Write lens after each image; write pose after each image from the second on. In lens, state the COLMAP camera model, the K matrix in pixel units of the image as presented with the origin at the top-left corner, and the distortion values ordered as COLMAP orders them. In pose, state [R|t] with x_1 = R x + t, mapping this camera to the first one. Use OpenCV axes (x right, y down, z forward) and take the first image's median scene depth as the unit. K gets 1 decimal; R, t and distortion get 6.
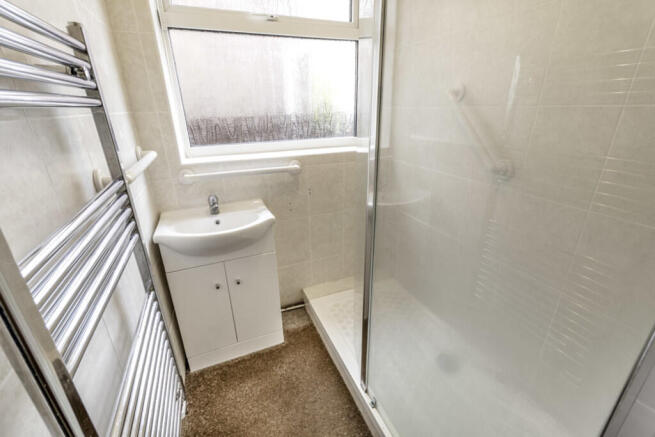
lens RADIAL K [[288.9, 0, 330.3], [0, 288.9, 217.6], [0, 0, 1]] dist [0.018808, -0.001783]
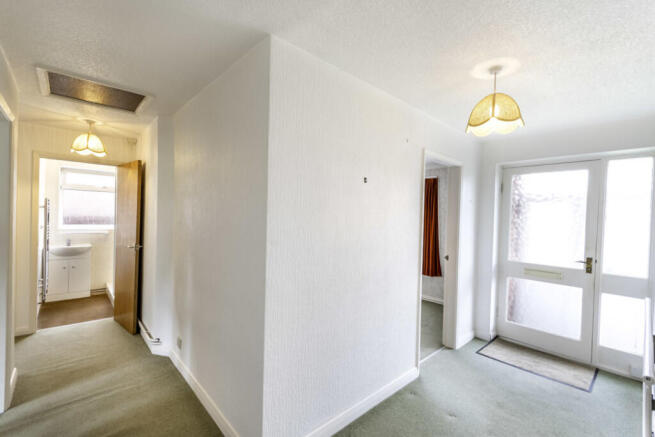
lens RADIAL K [[288.9, 0, 323.9], [0, 288.9, 220.3], [0, 0, 1]] dist [0.018808, -0.001783]
pose [[0.943388, 0.037583, 0.329556, 1.021279], [0.079227, 0.939269, -0.333911, 0.905851], [-0.322091, 0.341118, 0.883117, -2.461341]]
